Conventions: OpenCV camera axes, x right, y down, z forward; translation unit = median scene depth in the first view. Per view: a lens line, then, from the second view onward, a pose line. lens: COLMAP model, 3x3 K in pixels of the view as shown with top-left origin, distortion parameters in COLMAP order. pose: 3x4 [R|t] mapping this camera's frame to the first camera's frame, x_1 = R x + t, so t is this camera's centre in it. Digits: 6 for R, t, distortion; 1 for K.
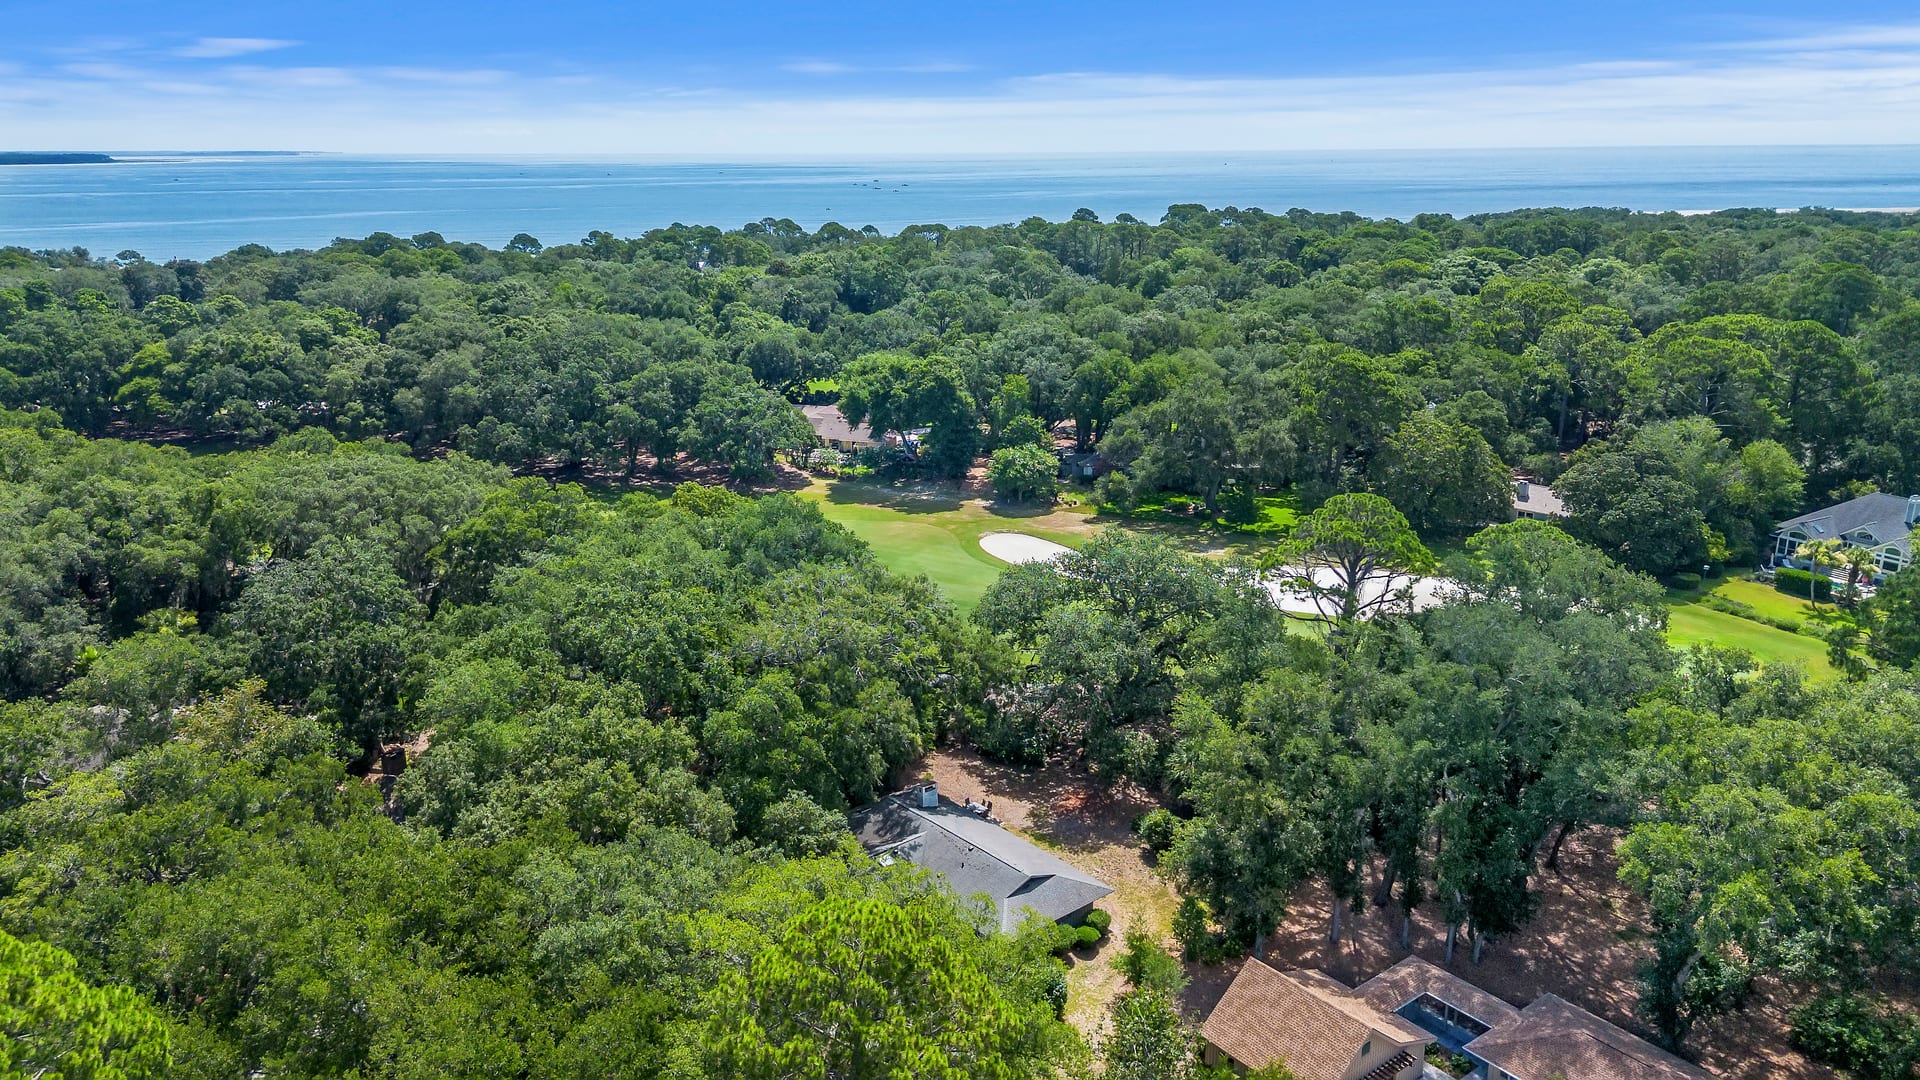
lens RADIAL K [[1350.8, 0, 959.2], [0, 1350.8, 548.0], [0, 0, 1]] dist [0.087399, -0.094247]
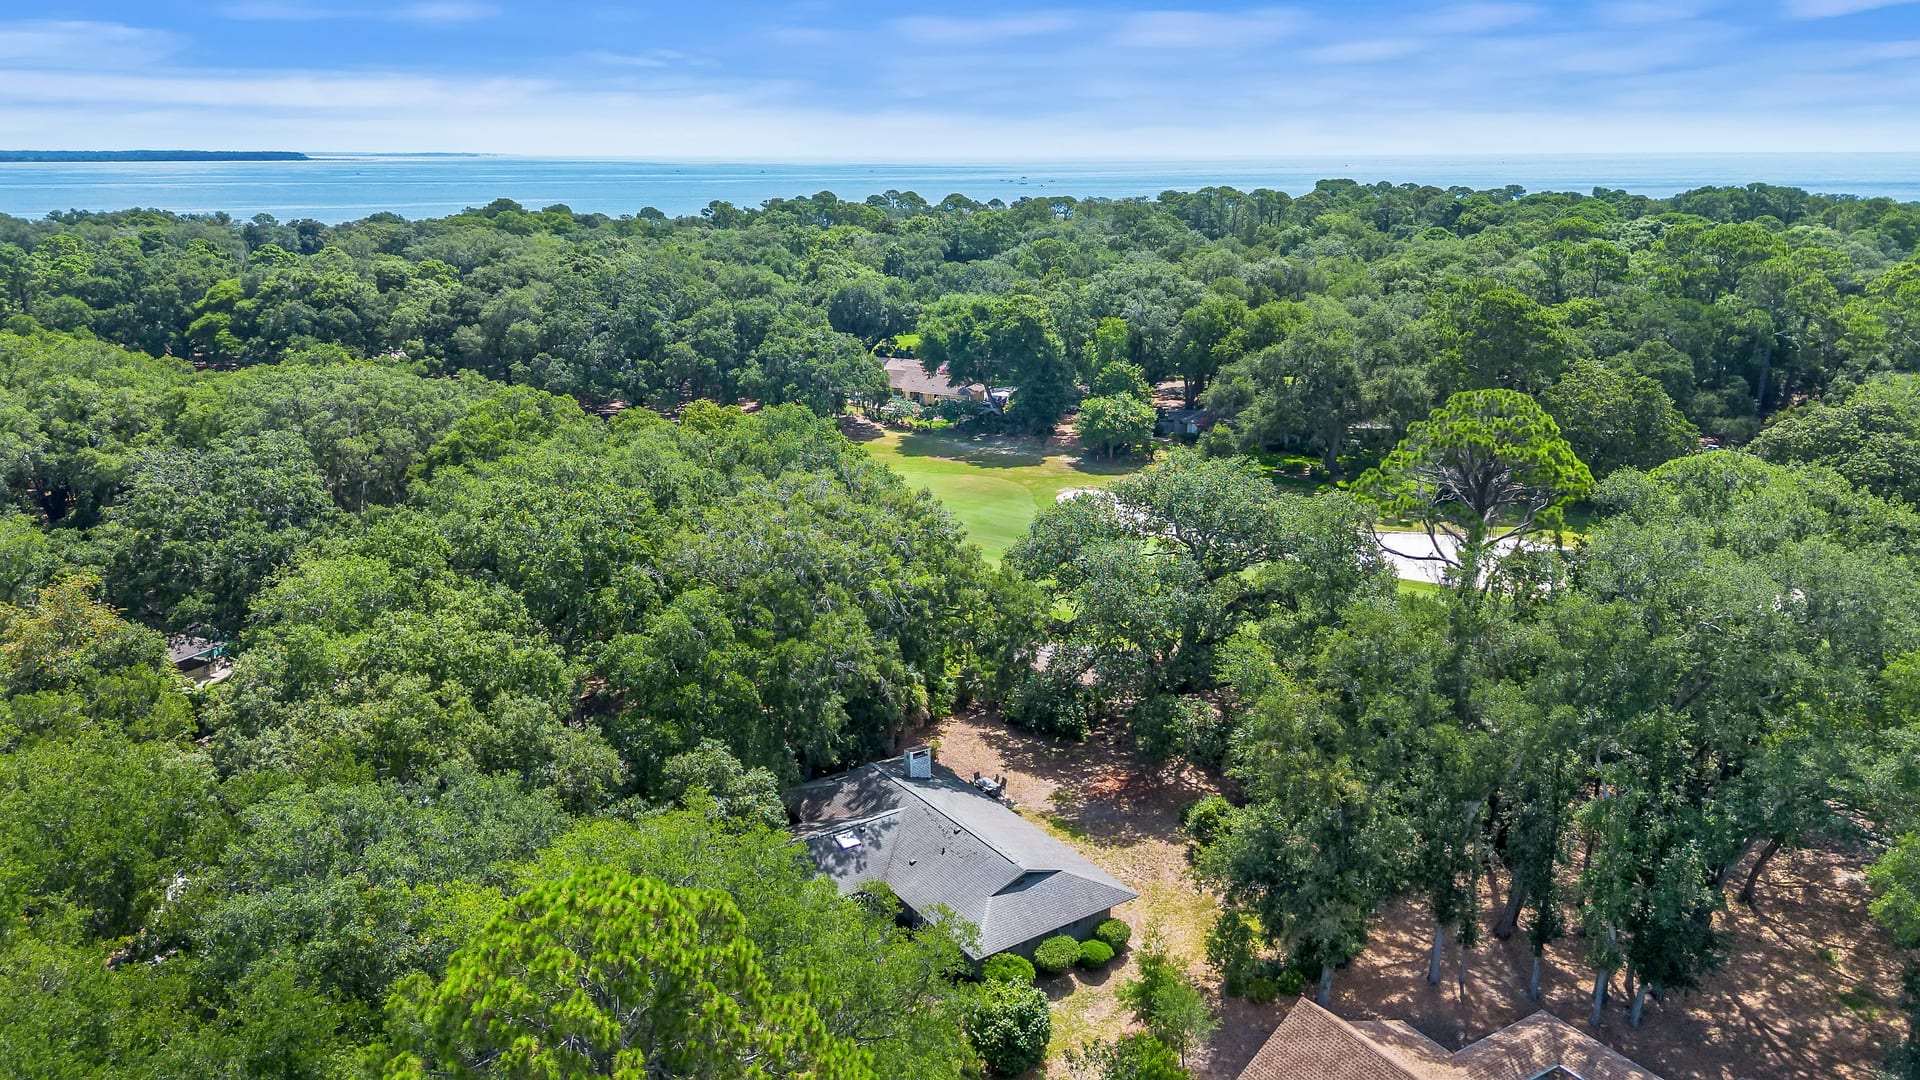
lens RADIAL K [[1350.8, 0, 959.2], [0, 1350.8, 548.0], [0, 0, 1]] dist [0.087399, -0.094247]
pose [[0.994067, 0.034123, -0.103282, 0.040203], [-0.034406, 0.999407, -0.000962, 0.028707], [0.103188, 0.004510, 0.994652, 0.107819]]
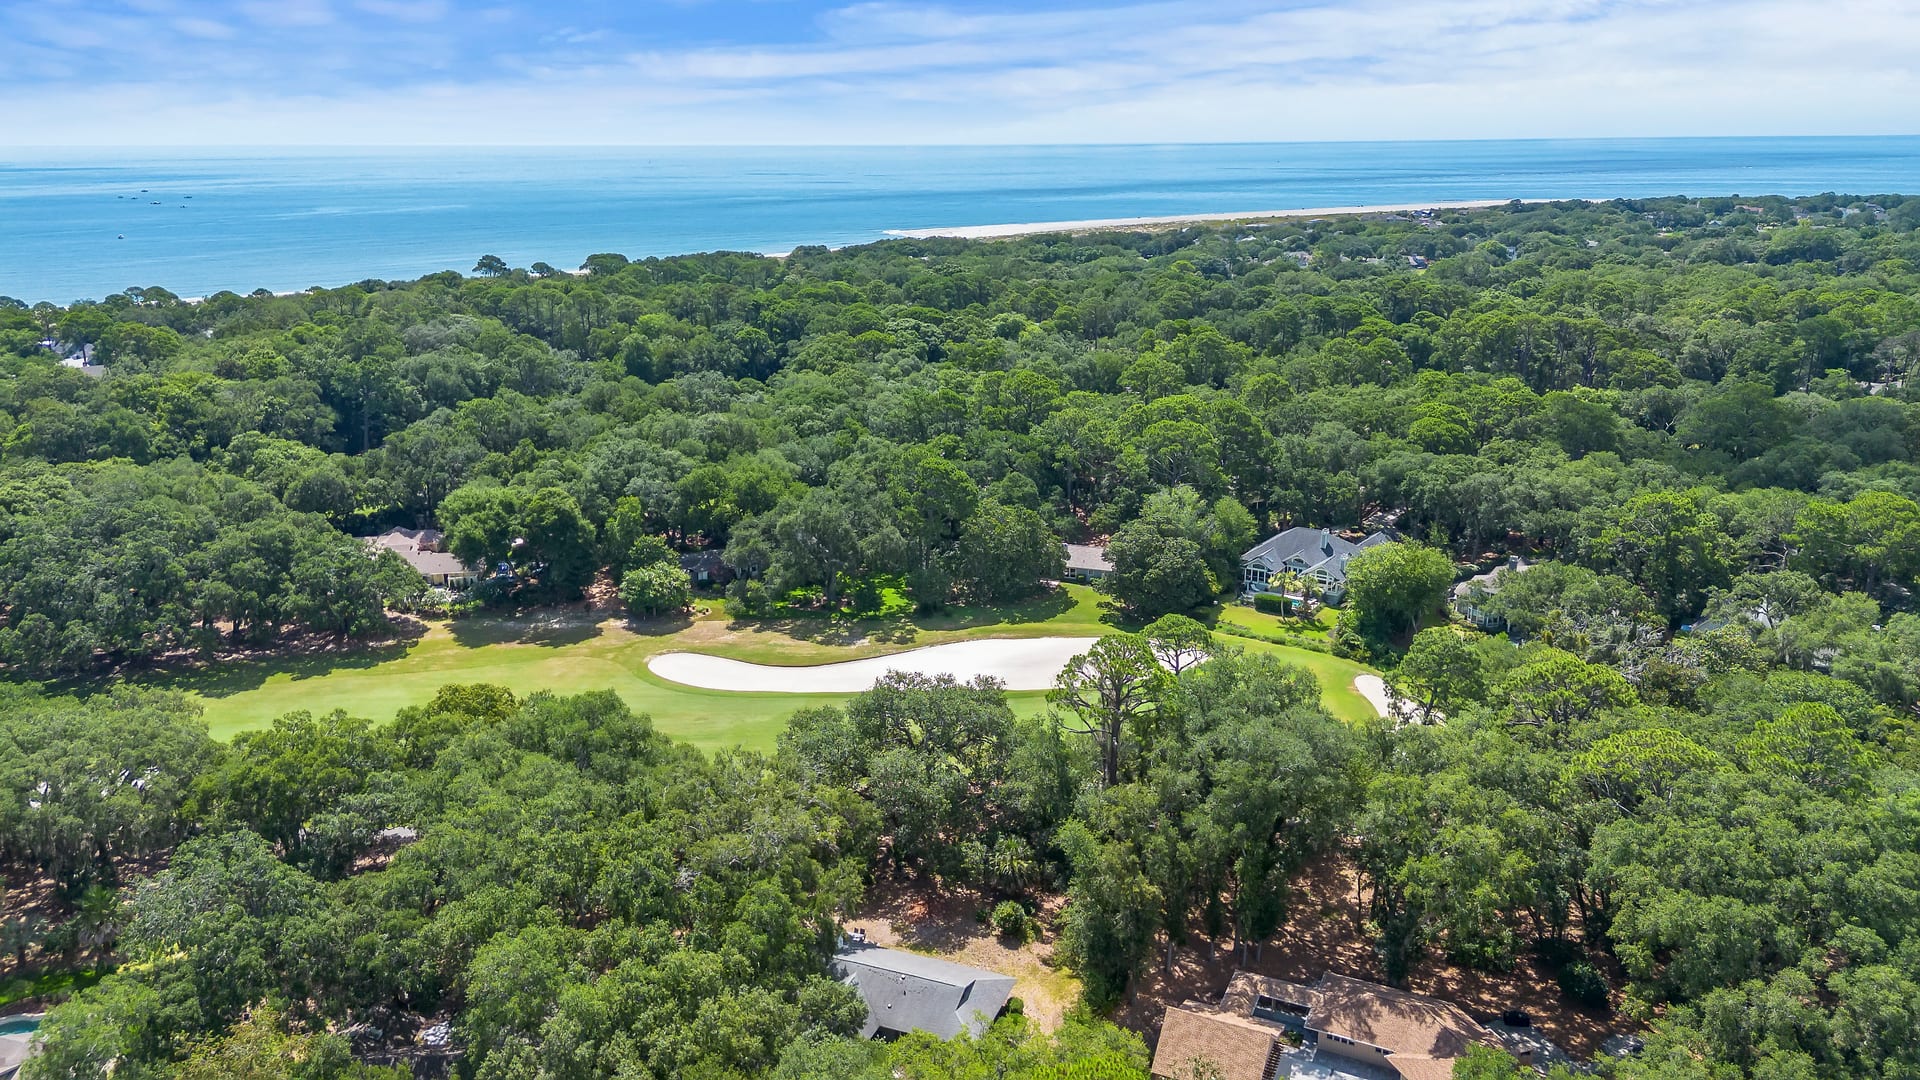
lens RADIAL K [[1350.8, 0, 959.2], [0, 1350.8, 548.0], [0, 0, 1]] dist [0.087399, -0.094247]
pose [[0.887319, -0.132729, 0.441642, -0.209130], [0.130726, 0.990796, 0.035124, -0.095066], [-0.442240, 0.026568, 0.896503, -0.066904]]
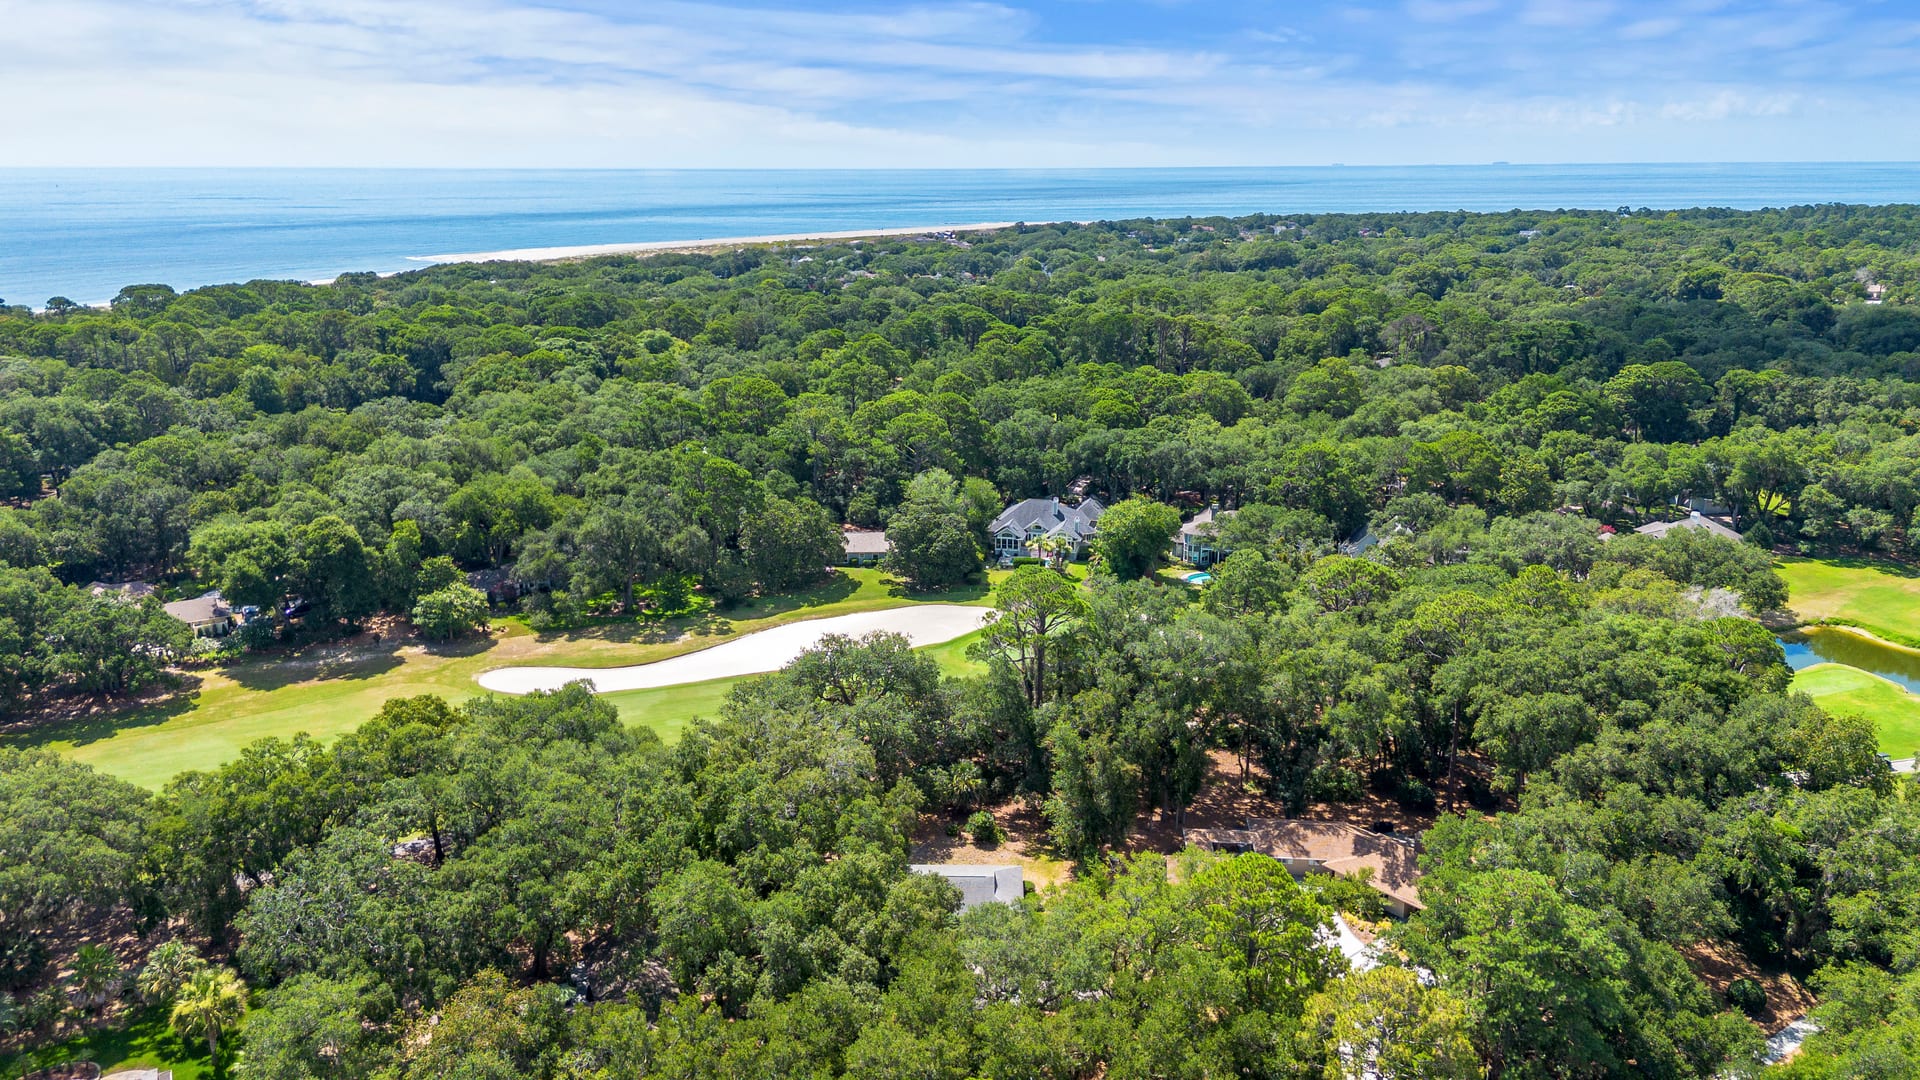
lens RADIAL K [[1350.8, 0, 959.2], [0, 1350.8, 548.0], [0, 0, 1]] dist [0.087399, -0.094247]
pose [[0.668404, -0.200184, 0.716354, -0.437161], [0.209097, 0.974834, 0.077315, -0.103775], [-0.713803, 0.098110, 0.693440, -0.014267]]
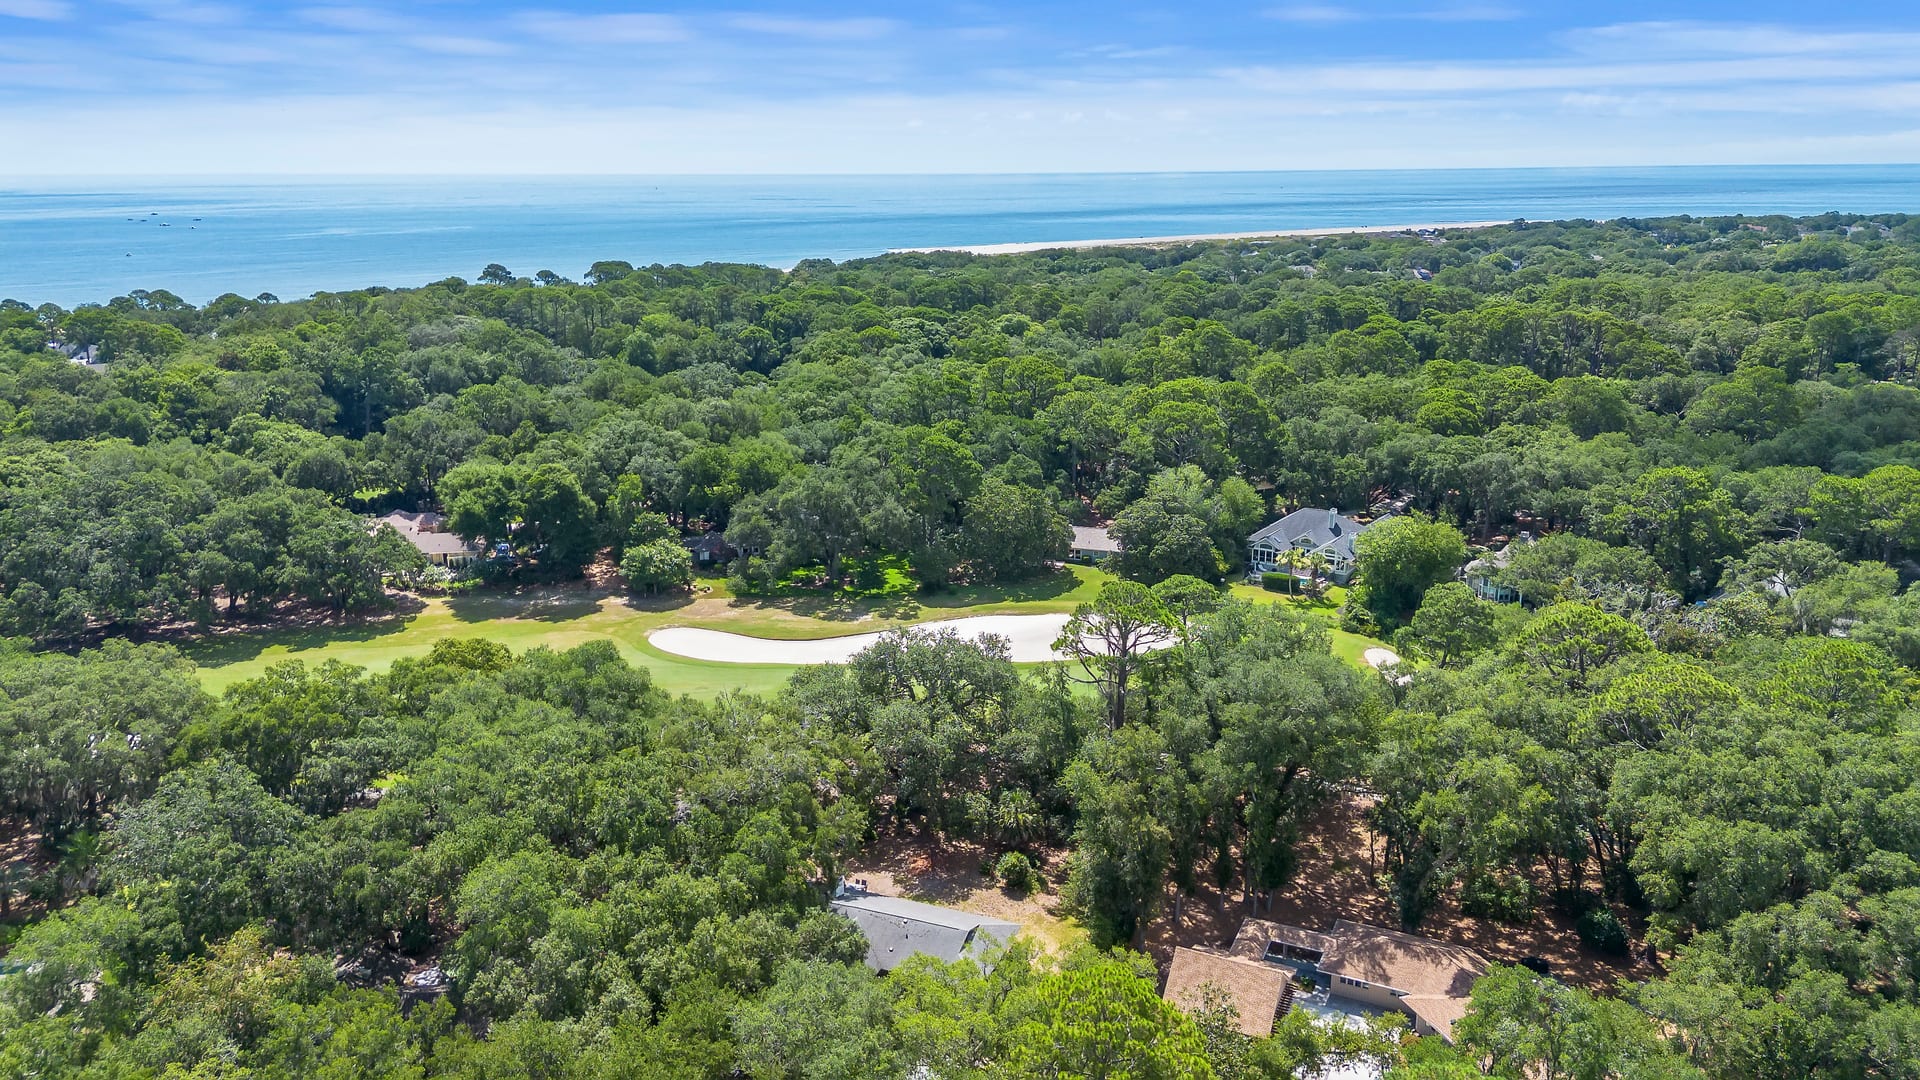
lens RADIAL K [[1350.8, 0, 959.2], [0, 1350.8, 548.0], [0, 0, 1]] dist [0.087399, -0.094247]
pose [[0.888853, -0.123698, 0.441179, -0.208802], [0.130386, 0.991346, 0.015262, -0.056115], [-0.439249, 0.043958, 0.897289, -0.055666]]
